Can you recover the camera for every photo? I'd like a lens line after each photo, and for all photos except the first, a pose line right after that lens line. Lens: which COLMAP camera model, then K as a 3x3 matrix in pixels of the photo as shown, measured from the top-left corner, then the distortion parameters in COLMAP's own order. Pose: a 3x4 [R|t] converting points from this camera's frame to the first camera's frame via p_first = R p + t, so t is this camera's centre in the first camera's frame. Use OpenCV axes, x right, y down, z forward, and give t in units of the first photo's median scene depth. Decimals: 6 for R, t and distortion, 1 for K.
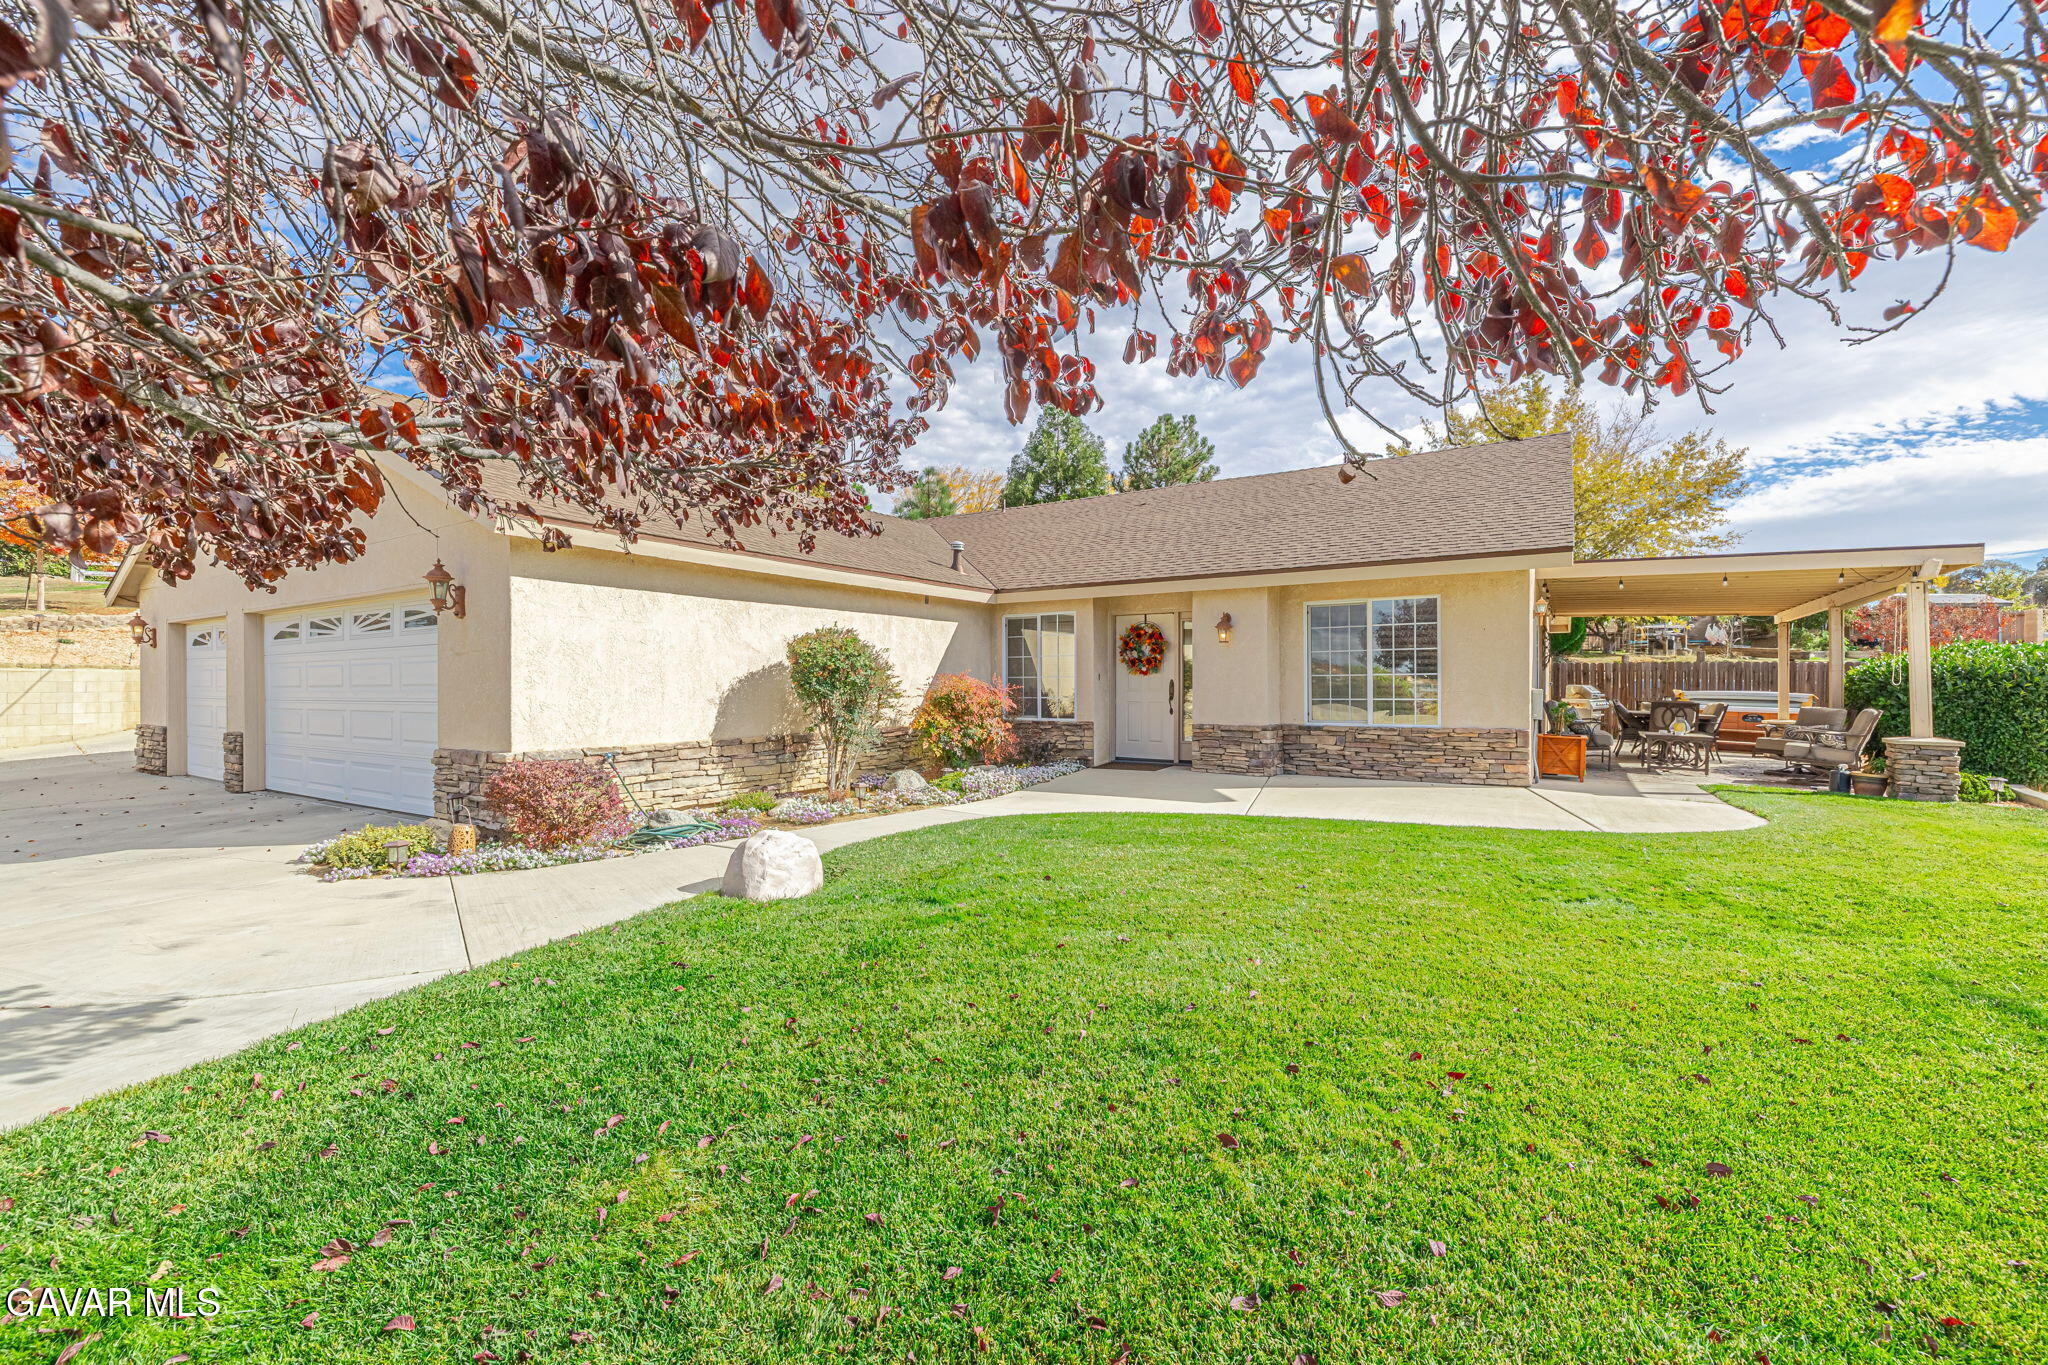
lens RADIAL K [[872.1, 0, 1016.5], [0, 872.1, 680.7], [0, 0, 1]] dist [-0.012489, 0.000539]
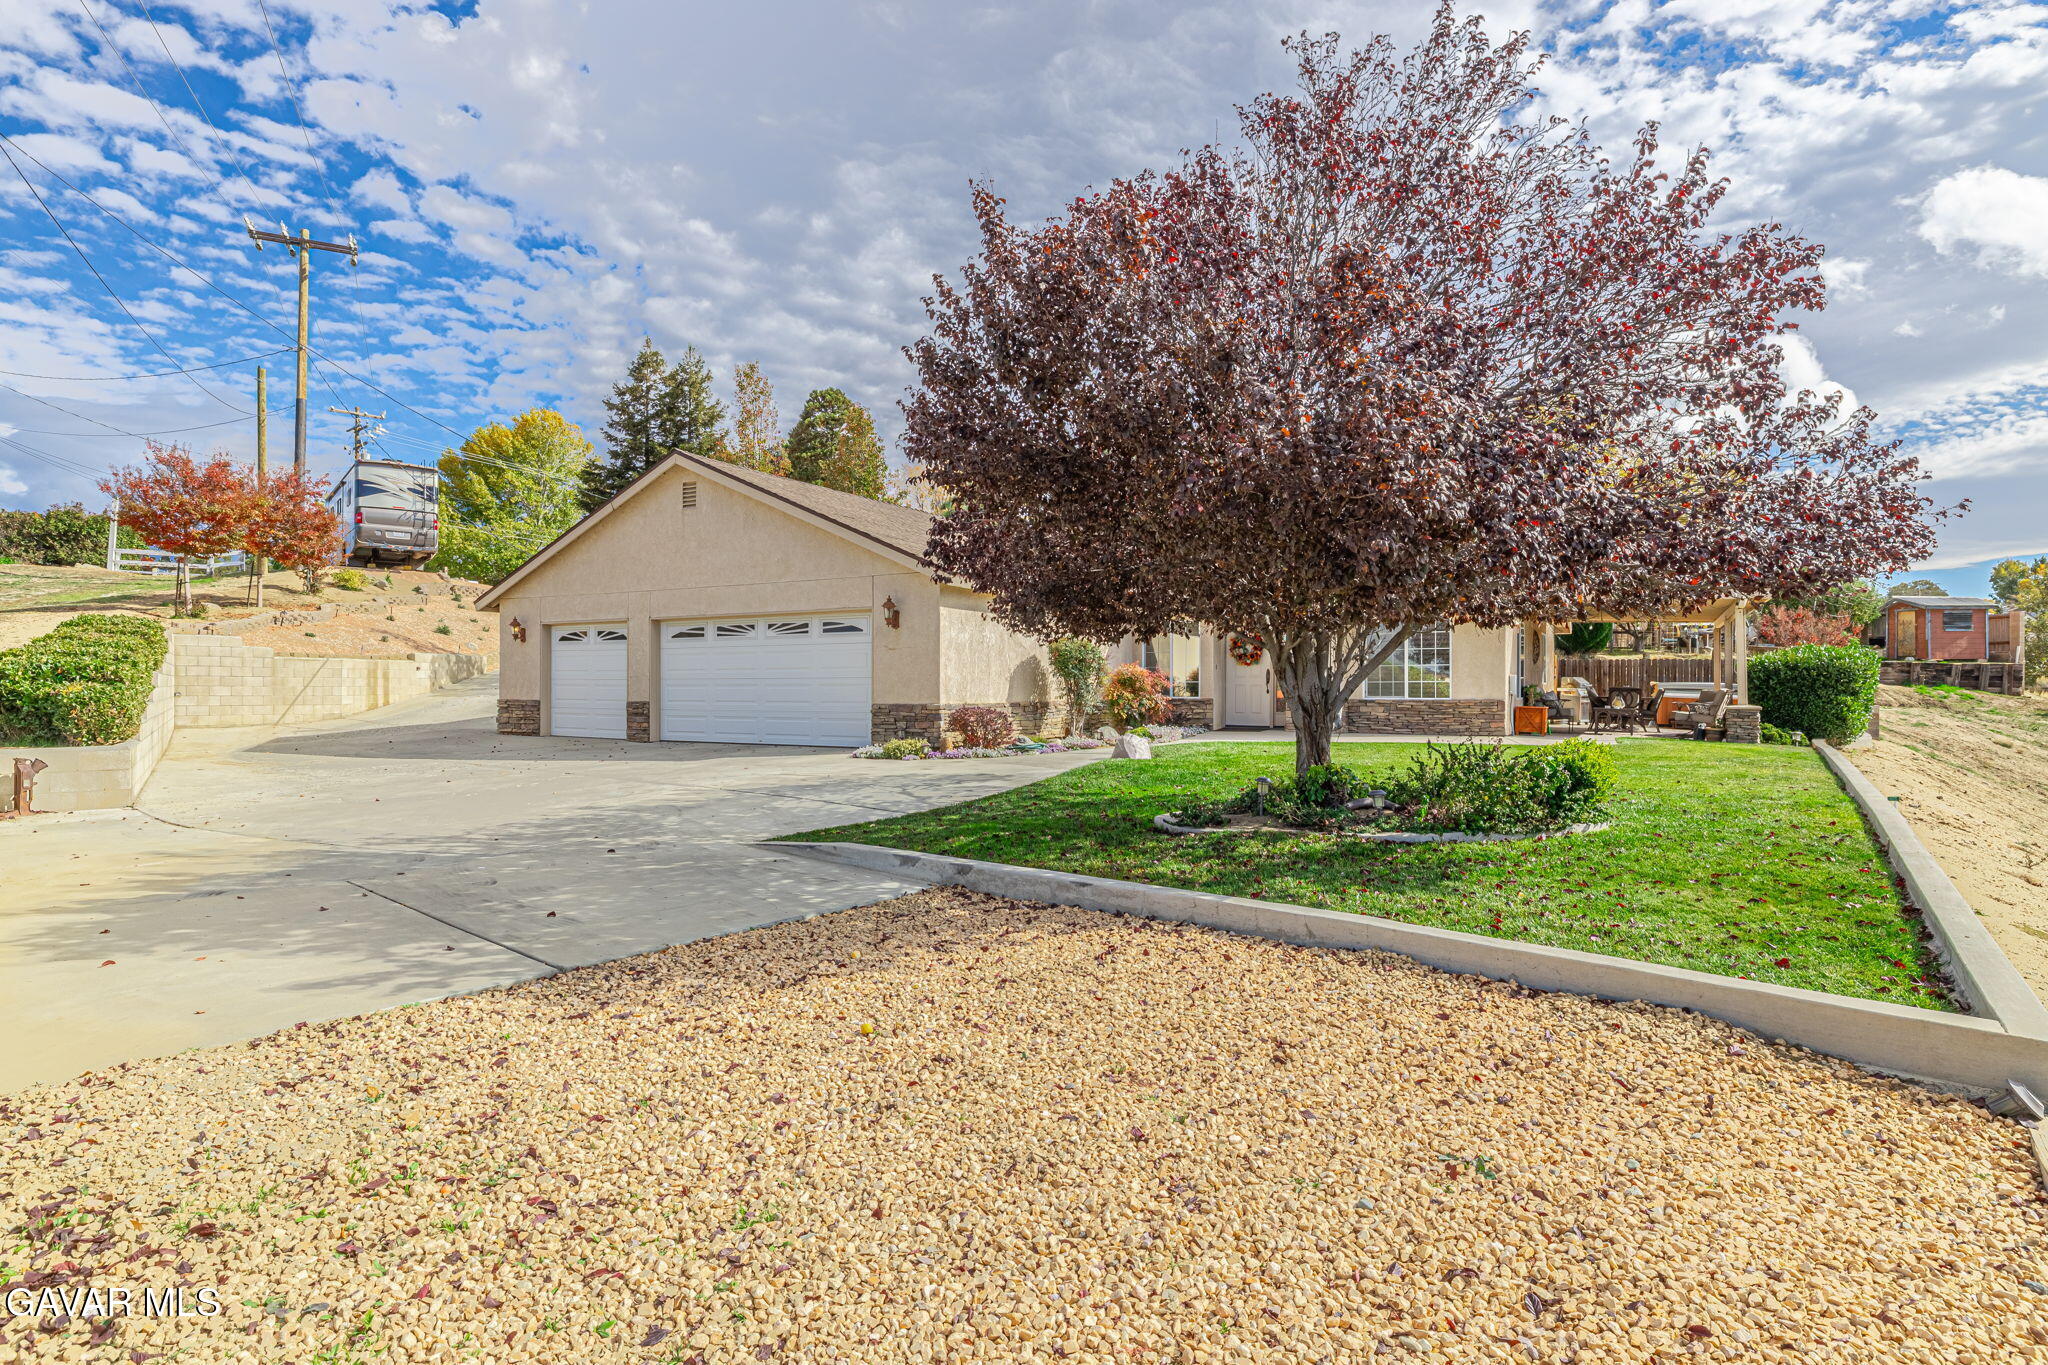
lens RADIAL K [[1064.0, 0, 1015.5], [0, 1064.0, 686.5], [0, 0, 1]] dist [-0.001749, 0.001934]
pose [[0.999078, 0.003613, 0.042783, -0.332970], [-0.003834, 0.999980, 0.005093, 0.021765], [-0.042763, -0.005252, 0.999071, -0.774233]]
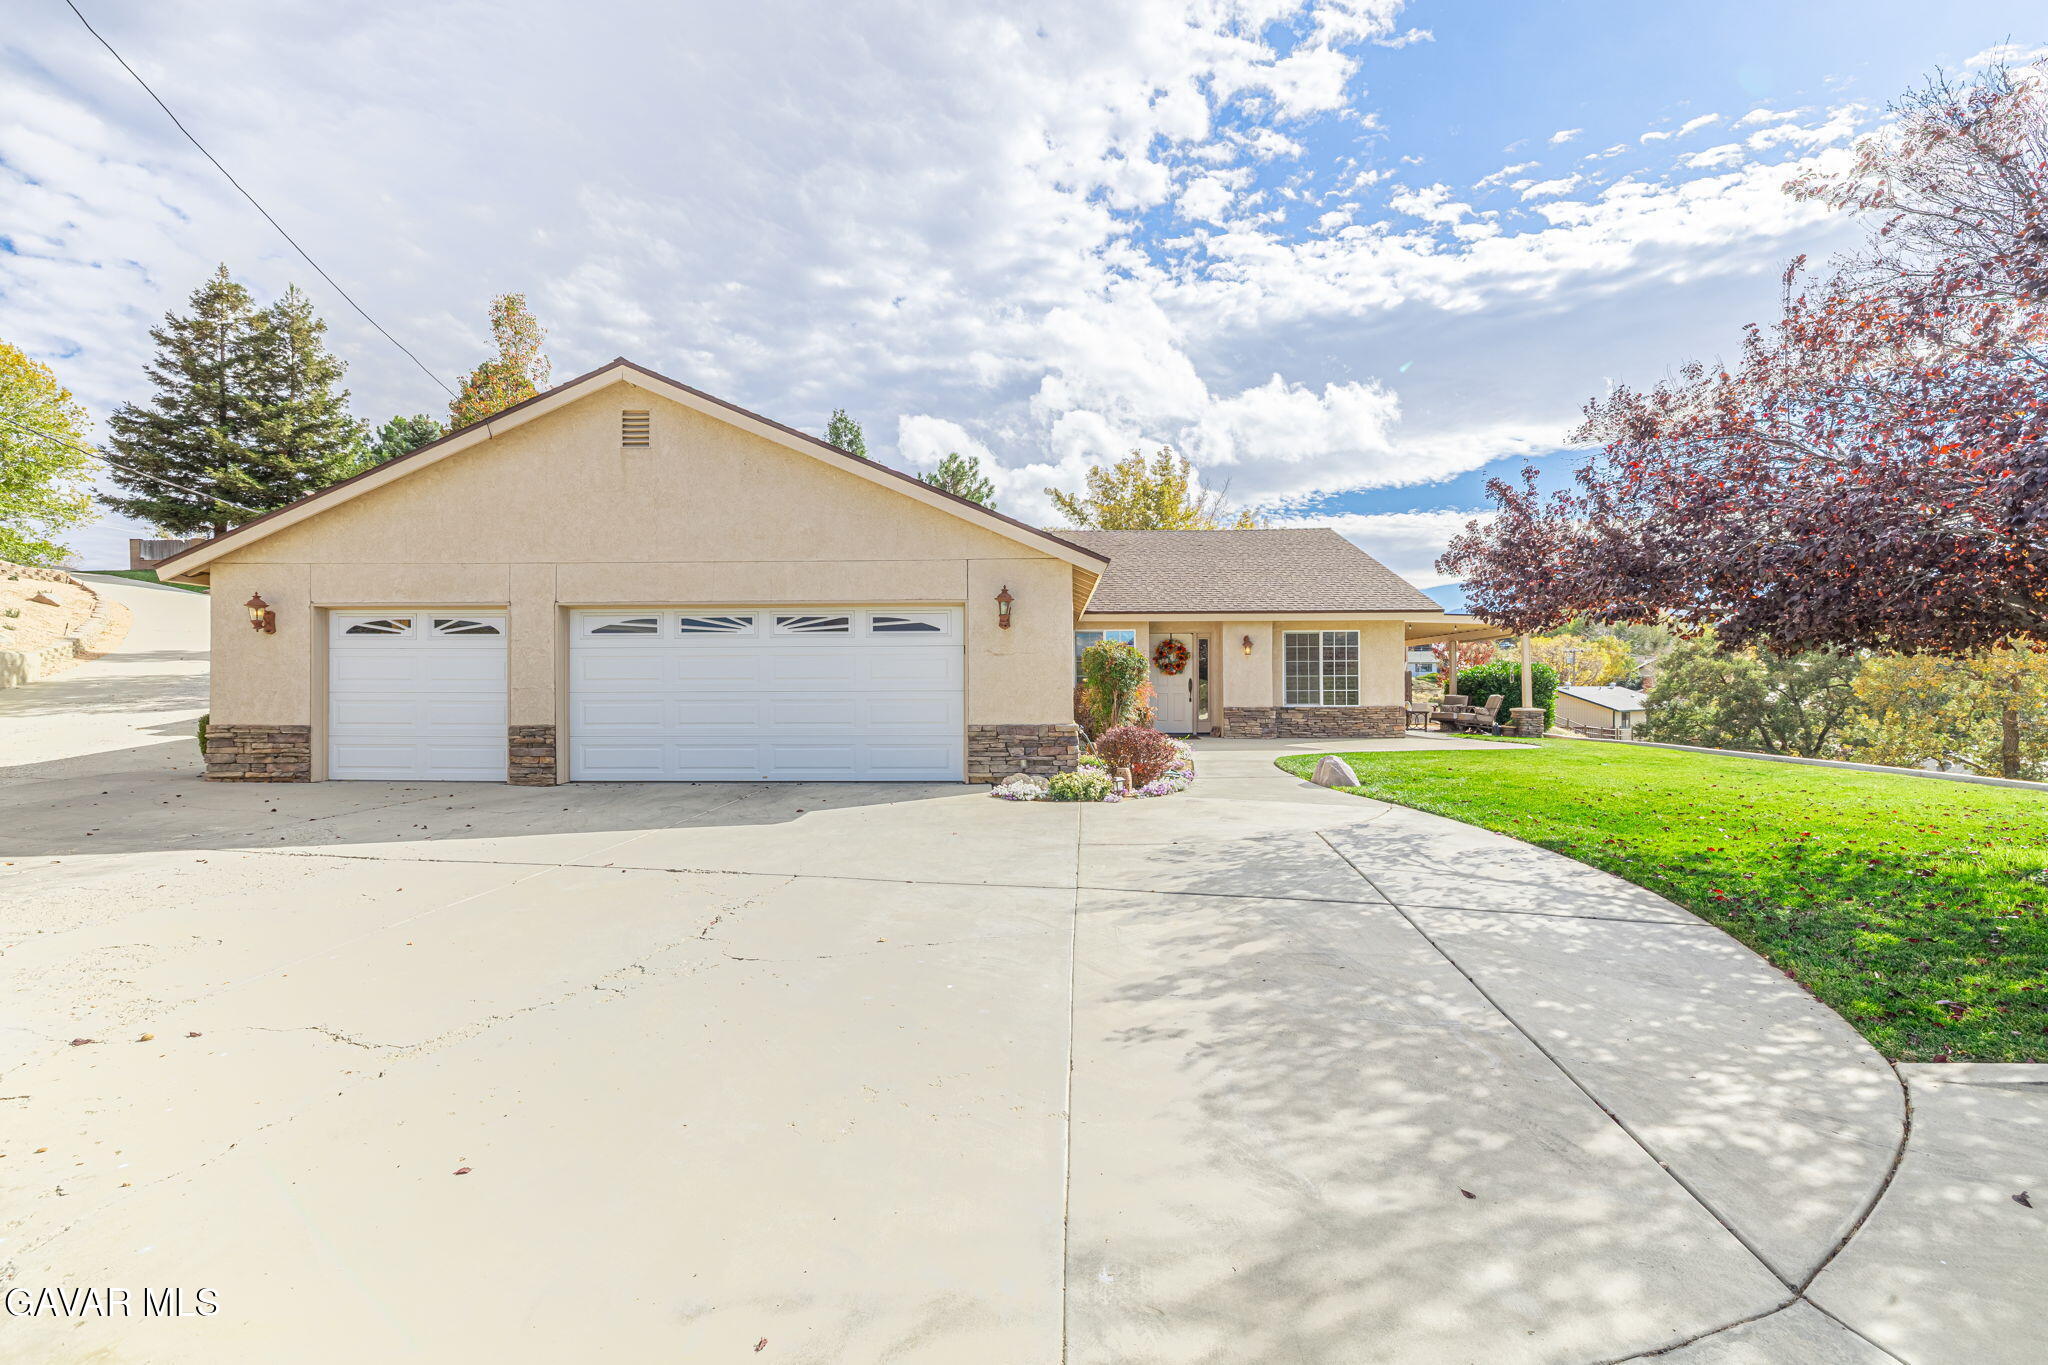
lens RADIAL K [[872.1, 0, 1024.1], [0, 872.1, 676.1], [0, 0, 1]] dist [-0.012489, 0.000539]
pose [[0.855705, 0.007562, 0.517409, -0.893241], [-0.002882, 0.999947, -0.009849, 0.011125], [-0.517456, 0.006937, 0.855682, -0.126594]]
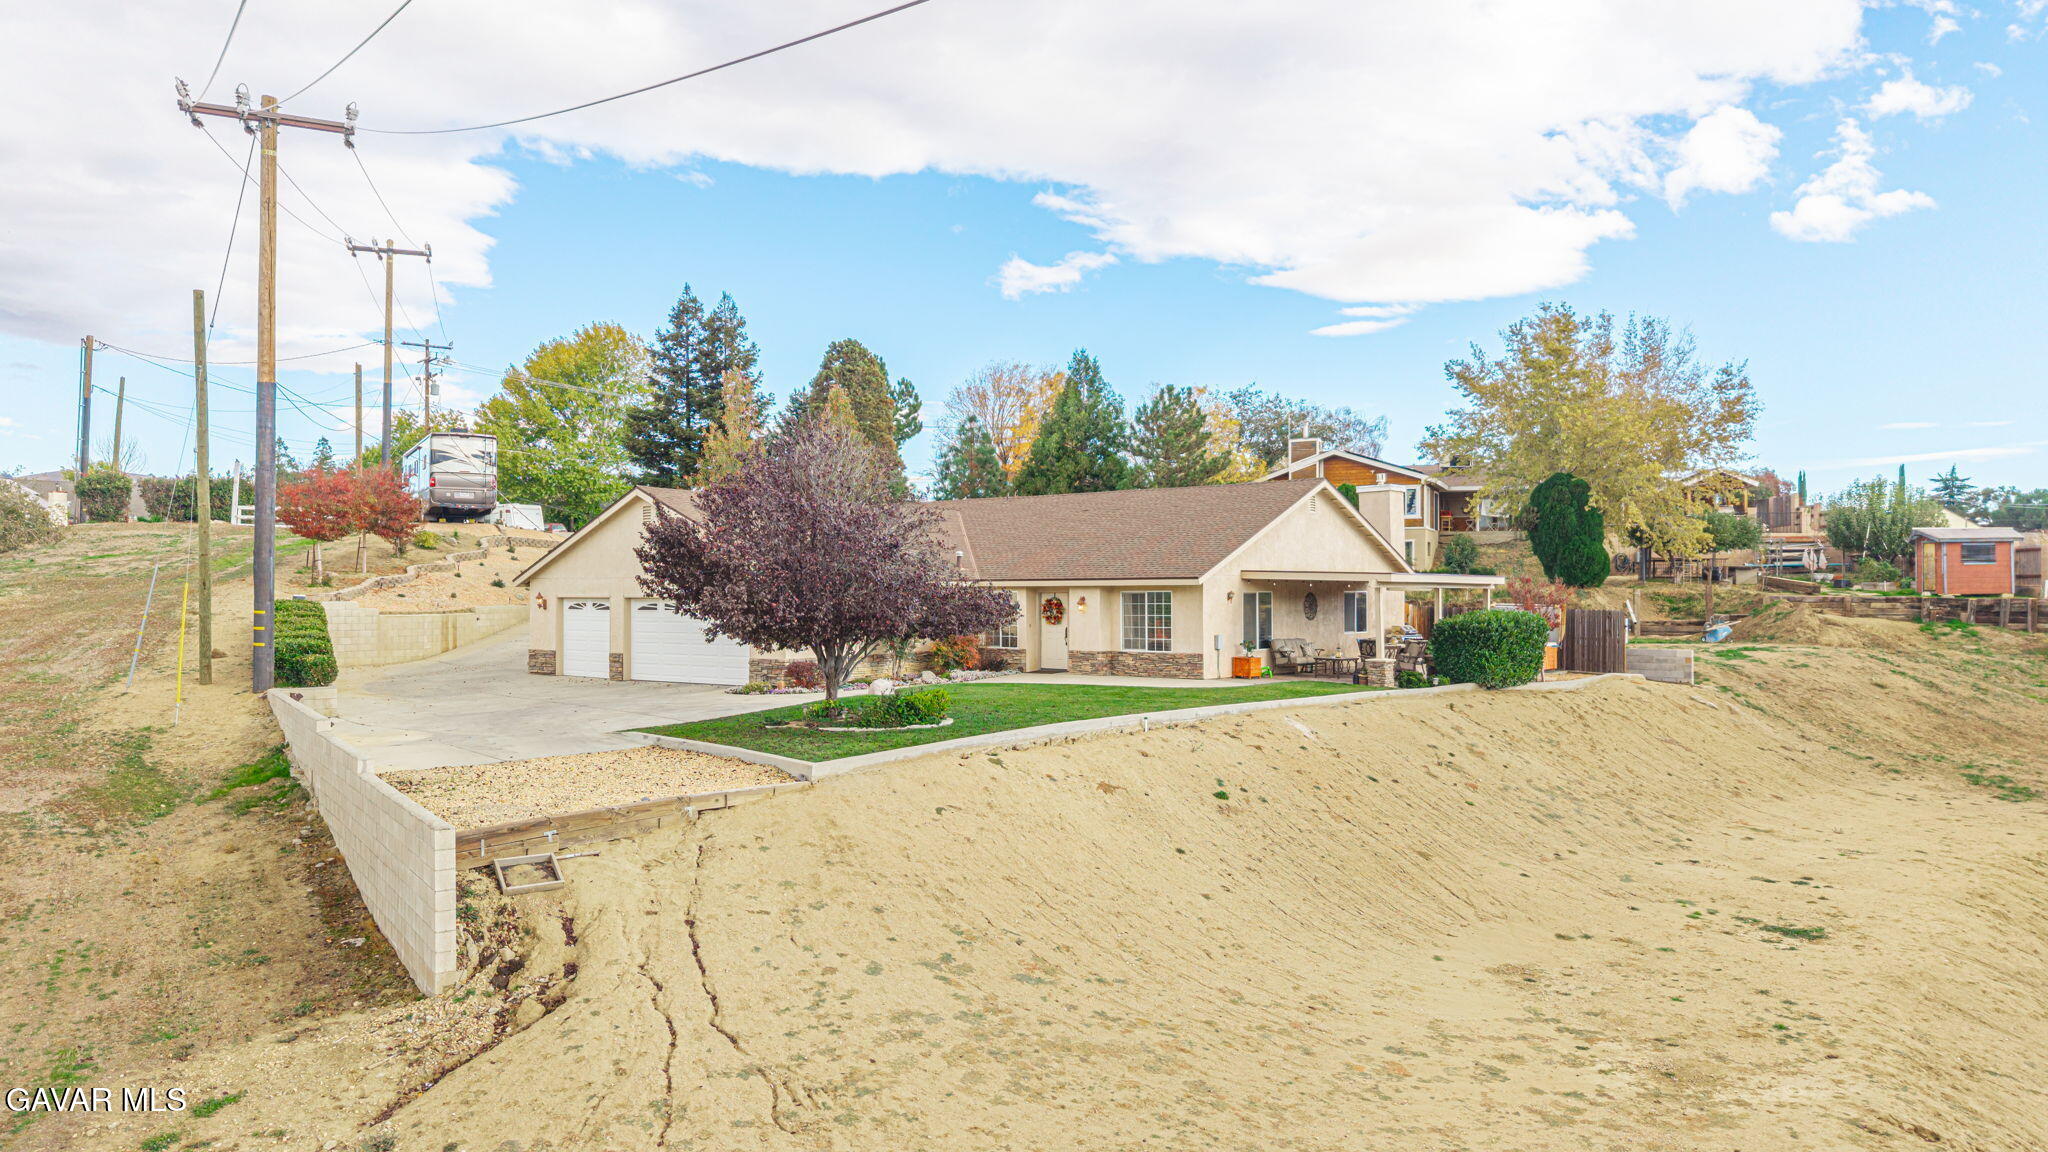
lens RADIAL K [[1366.1, 0, 1025.0], [0, 1366.1, 580.0], [0, 0, 1]] dist [0.017527, -0.018948]
pose [[0.995444, -0.000758, -0.095346, 0.404176], [0.000350, 0.999991, -0.004299, -0.101110], [0.095349, 0.004246, 0.995435, -2.167675]]
